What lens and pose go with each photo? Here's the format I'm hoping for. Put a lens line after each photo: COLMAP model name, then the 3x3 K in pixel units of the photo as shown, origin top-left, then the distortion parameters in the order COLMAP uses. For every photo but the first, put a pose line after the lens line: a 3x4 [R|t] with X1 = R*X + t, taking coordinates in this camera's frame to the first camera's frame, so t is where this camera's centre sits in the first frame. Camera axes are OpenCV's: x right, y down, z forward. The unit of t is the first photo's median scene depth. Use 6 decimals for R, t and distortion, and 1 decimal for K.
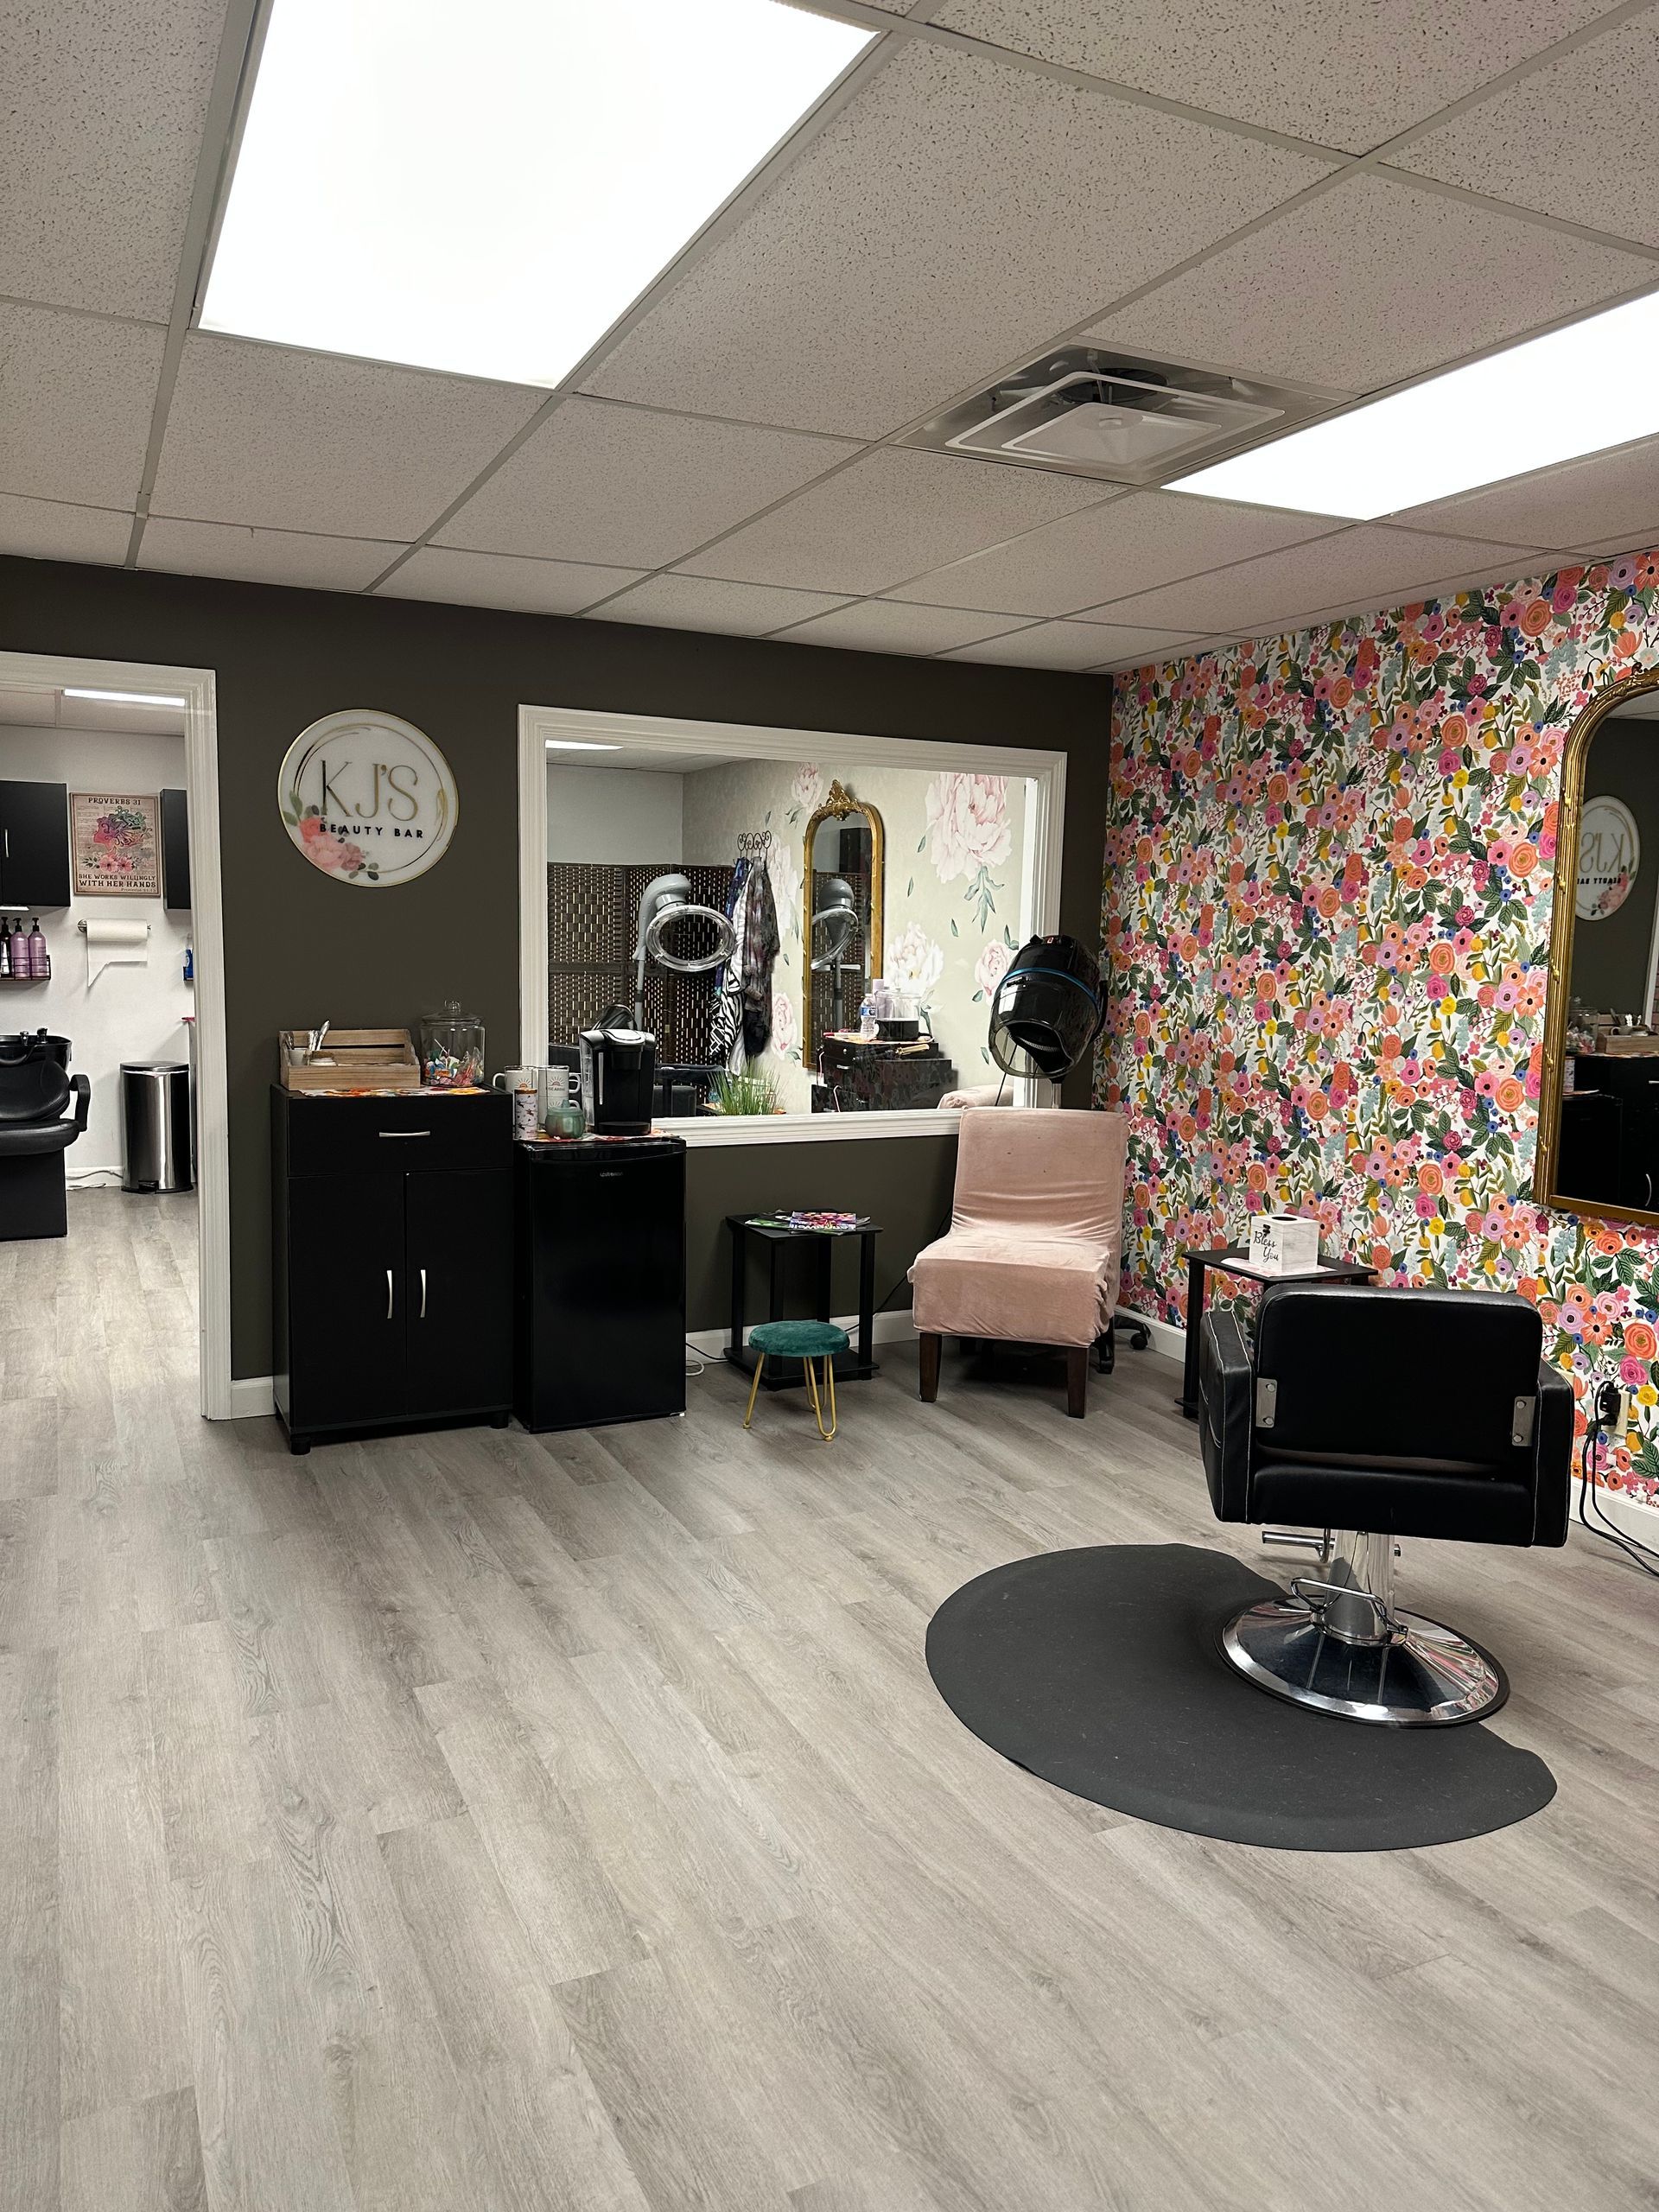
lens RADIAL K [[1535.9, 0, 820.4], [0, 1535.9, 1120.7], [0, 0, 1]] dist [0.053109, -0.028949]
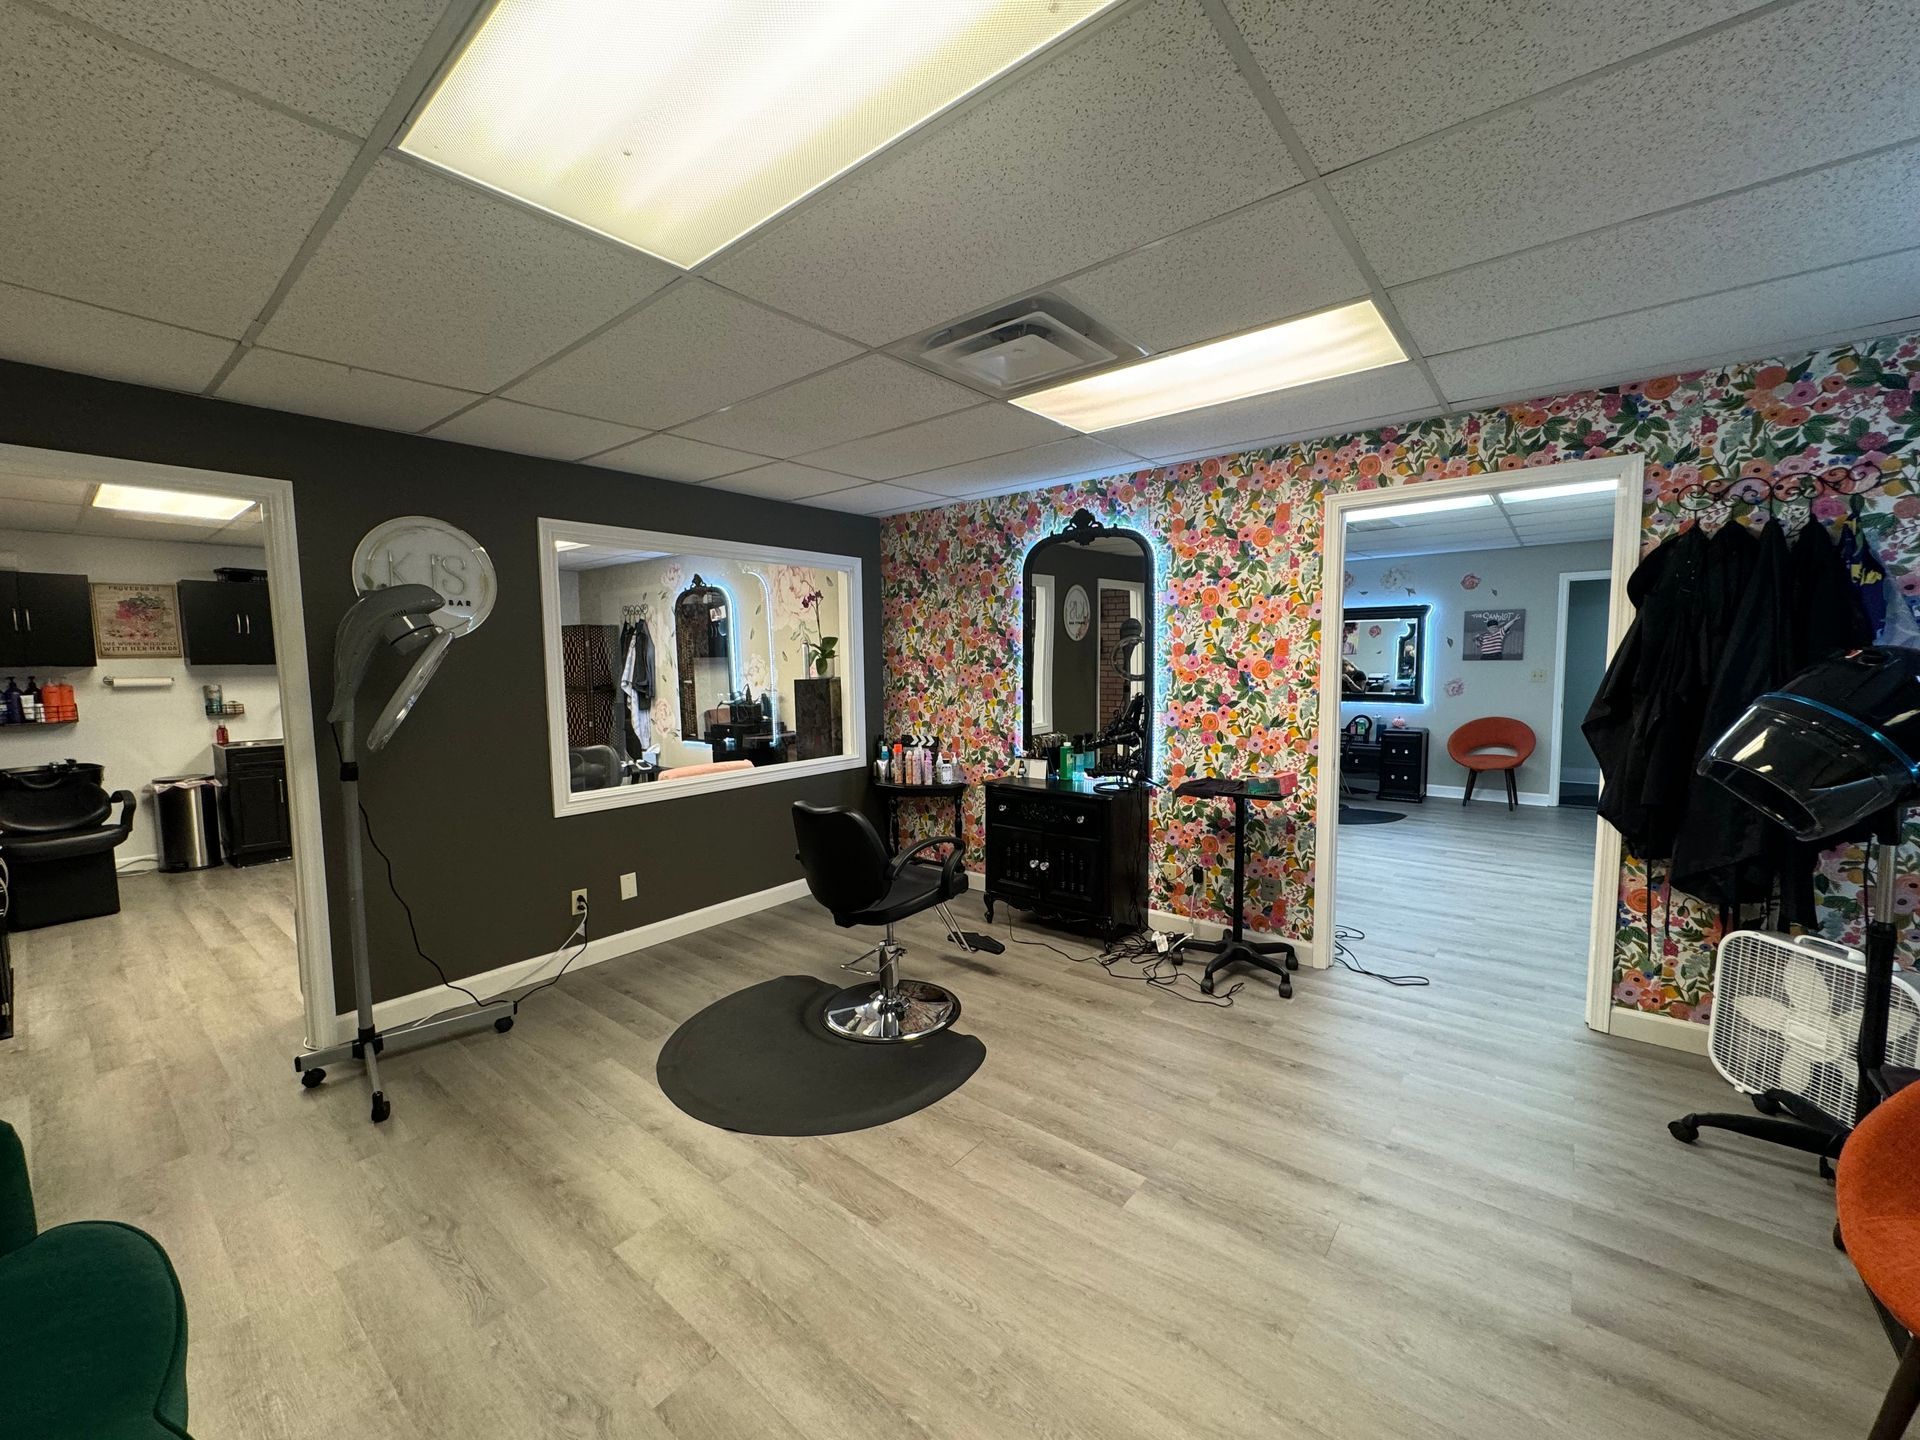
lens RADIAL K [[766.1, 0, 968.6], [0, 766.1, 723.7], [0, 0, 1]] dist [0.001865, 0.001507]
pose [[0.908989, -0.071035, 0.410722, -0.120364], [0.085924, 0.996141, -0.017879, -0.018970], [-0.407868, 0.051543, 0.911585, 0.144588]]
